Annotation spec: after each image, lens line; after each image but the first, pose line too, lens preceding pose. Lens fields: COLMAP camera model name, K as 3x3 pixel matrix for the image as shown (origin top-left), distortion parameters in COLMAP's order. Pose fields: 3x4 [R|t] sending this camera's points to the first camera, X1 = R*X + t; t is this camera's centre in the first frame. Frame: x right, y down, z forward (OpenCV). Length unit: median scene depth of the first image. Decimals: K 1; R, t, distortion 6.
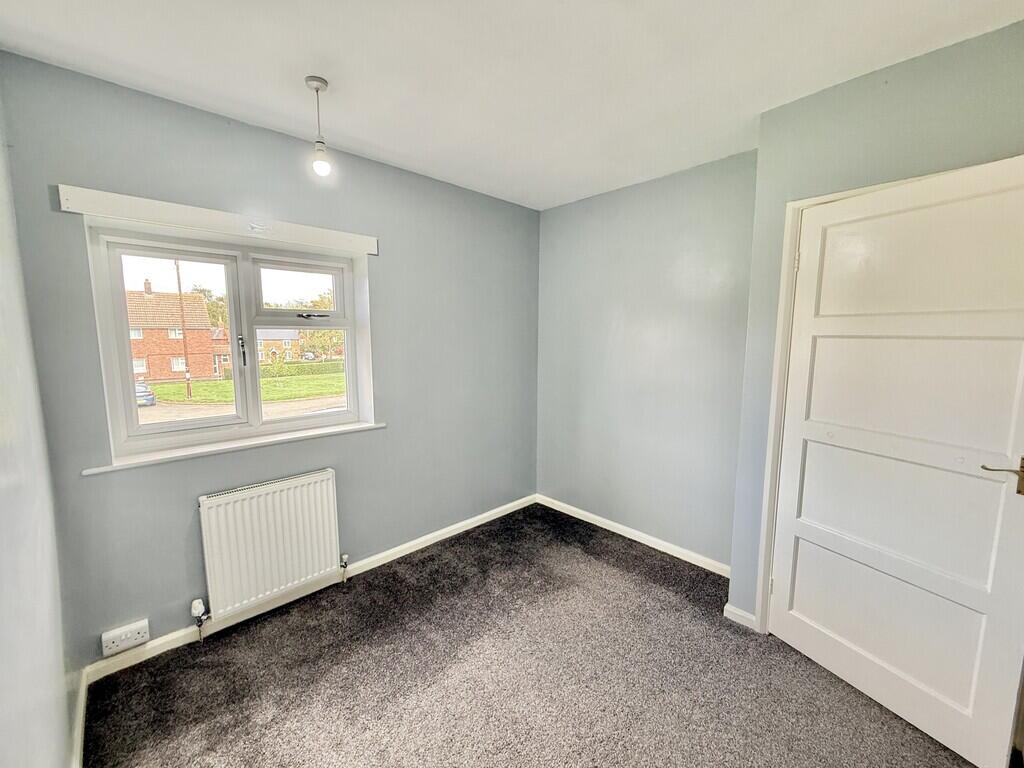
lens RADIAL K [[415.1, 0, 515.1], [0, 415.1, 383.3], [0, 0, 1]] dist [0.001546, 0.000204]
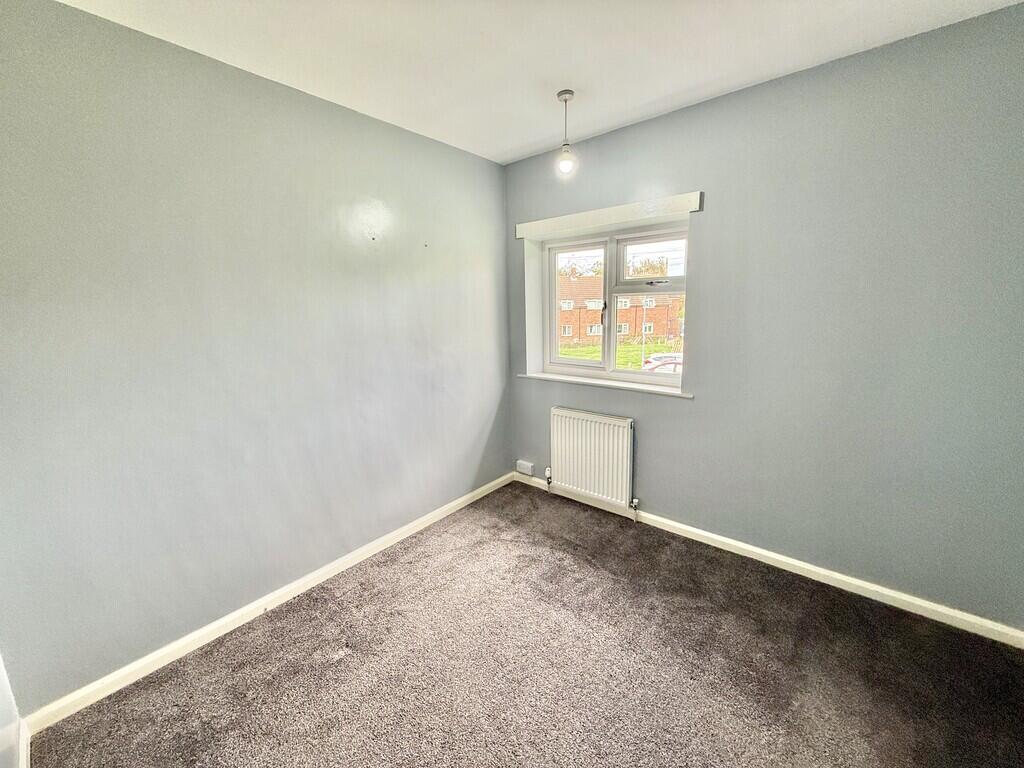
lens RADIAL K [[415.1, 0, 515.1], [0, 415.1, 383.3], [0, 0, 1]] dist [0.001546, 0.000204]
pose [[0.101696, 0.185098, -0.977444, 0.668028], [-0.090825, 0.980162, 0.176163, -0.068362], [0.990661, 0.070861, 0.116490, 0.588339]]
